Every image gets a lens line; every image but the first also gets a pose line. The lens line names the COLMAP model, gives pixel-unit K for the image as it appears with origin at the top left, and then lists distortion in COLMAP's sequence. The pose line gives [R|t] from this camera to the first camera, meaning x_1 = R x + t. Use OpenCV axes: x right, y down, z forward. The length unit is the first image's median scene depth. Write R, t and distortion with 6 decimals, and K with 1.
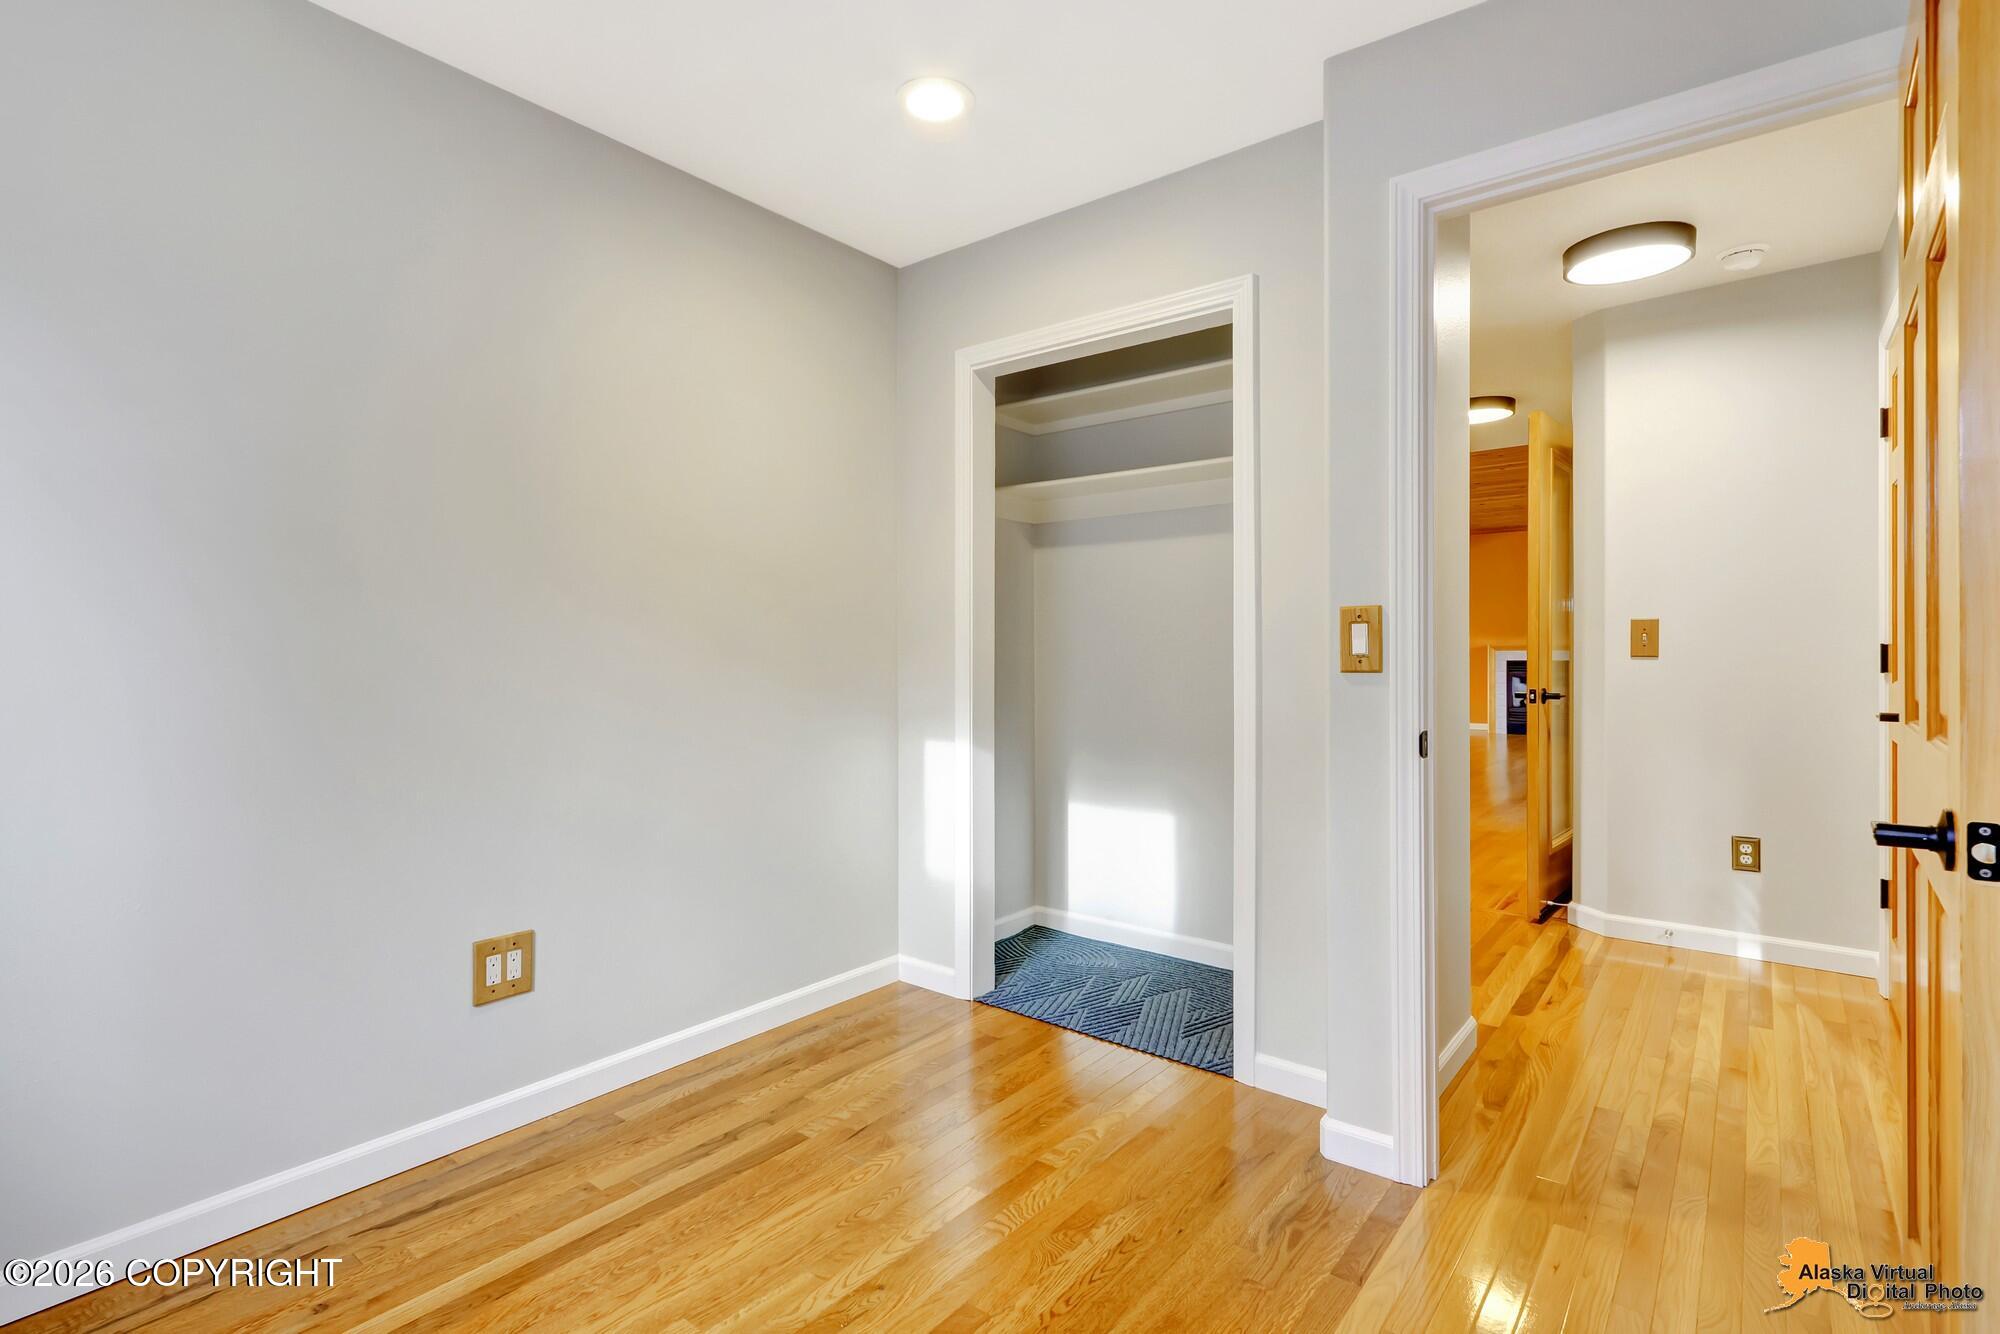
lens RADIAL K [[943.5, 0, 997.1], [0, 943.5, 661.0], [0, 0, 1]] dist [0.002597, -0.003051]
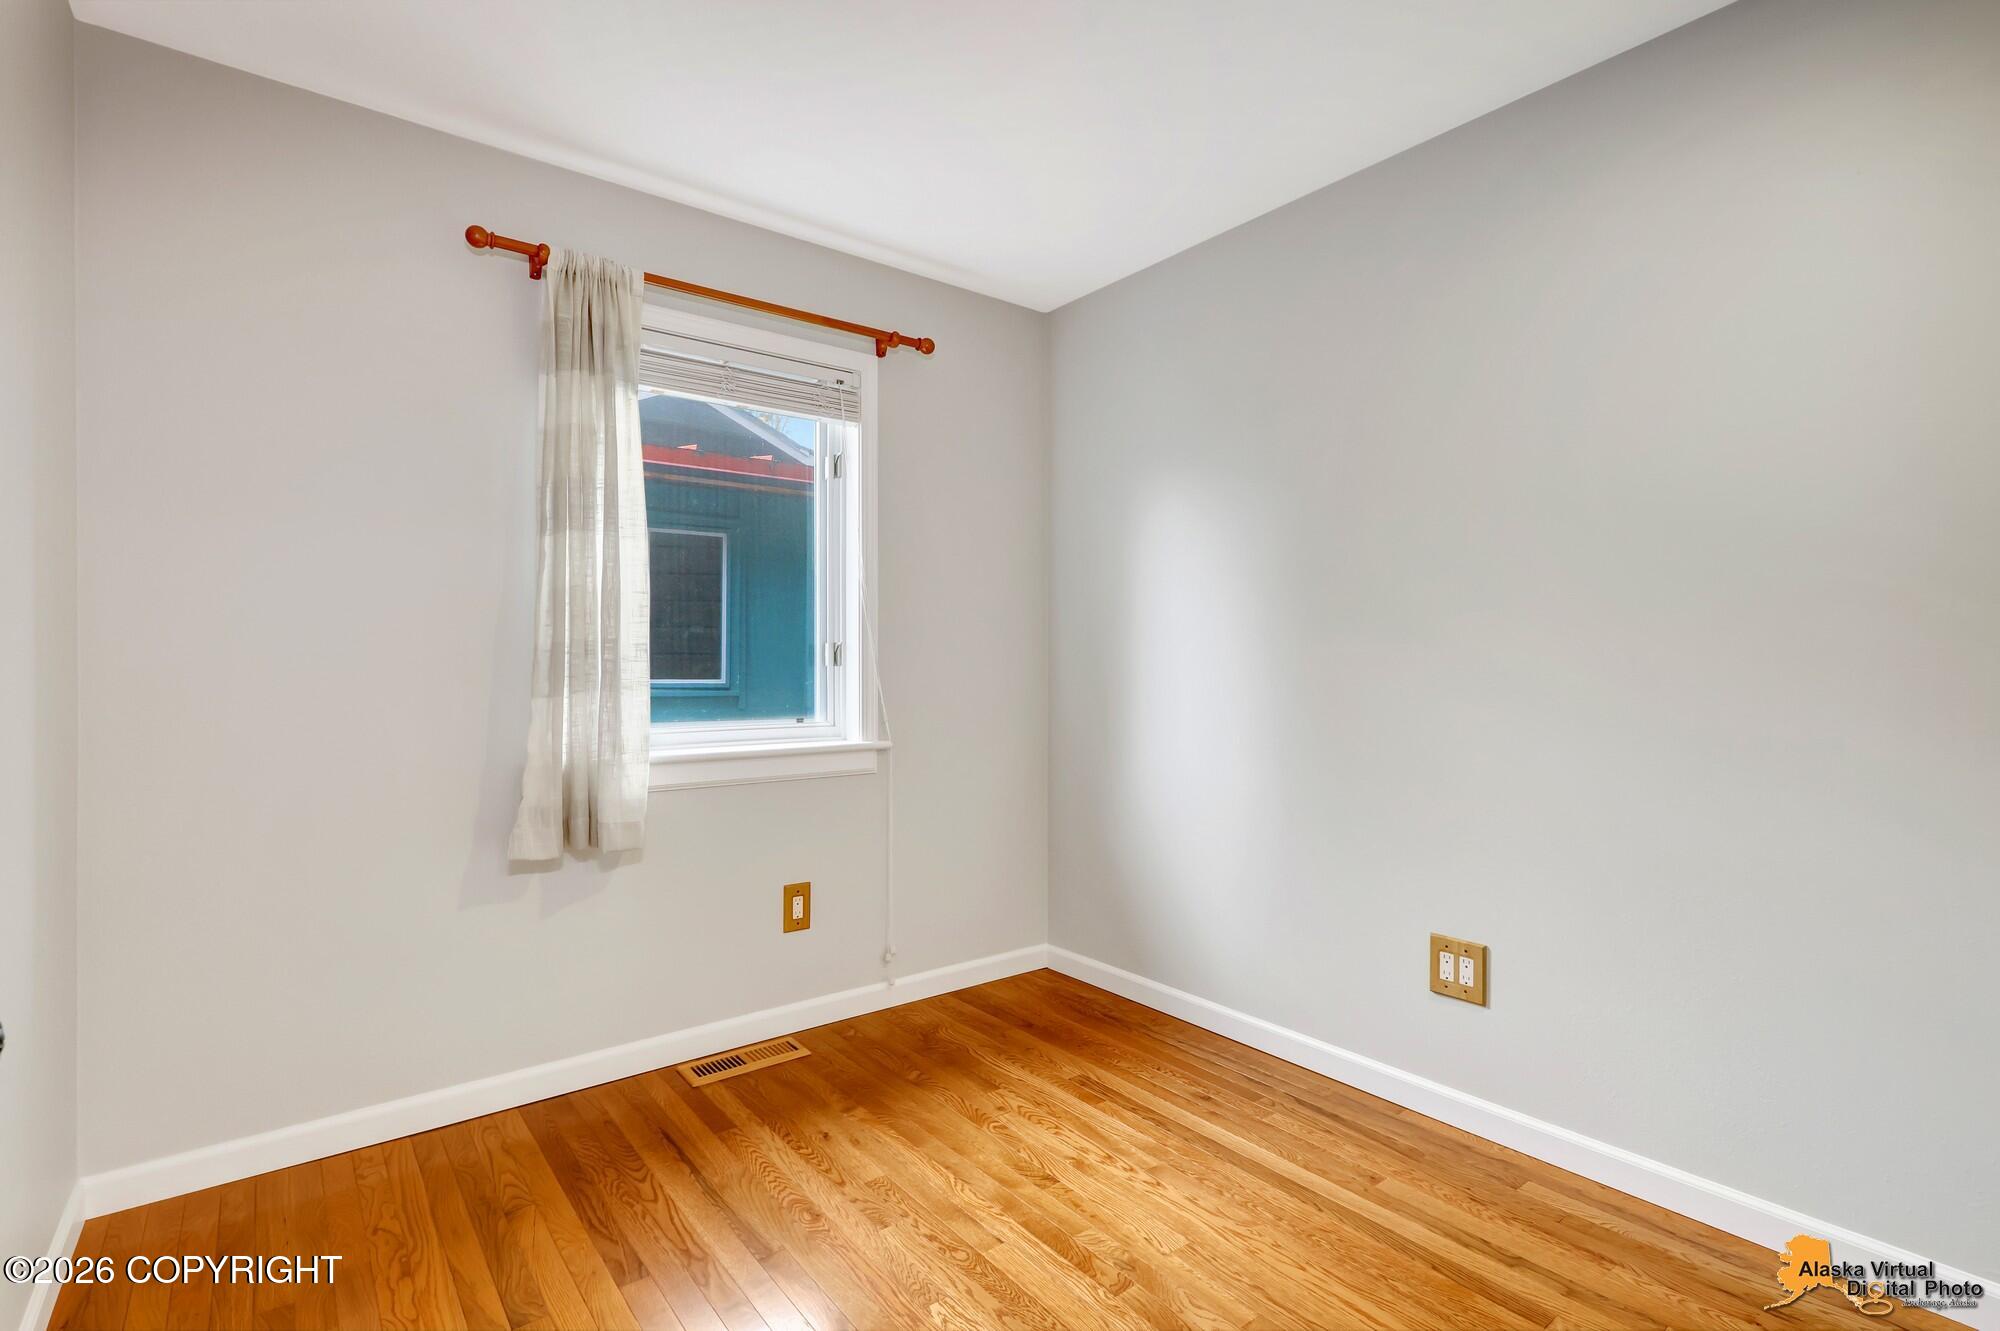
lens RADIAL K [[943.5, 0, 1001.5], [0, 943.5, 726.1], [0, 0, 1]] dist [0.002597, -0.003051]
pose [[-0.248793, 0.053647, -0.967070, 0.605573], [-0.009850, 0.998273, 0.057912, 0.004307], [0.968507, 0.023934, -0.247835, 0.792809]]
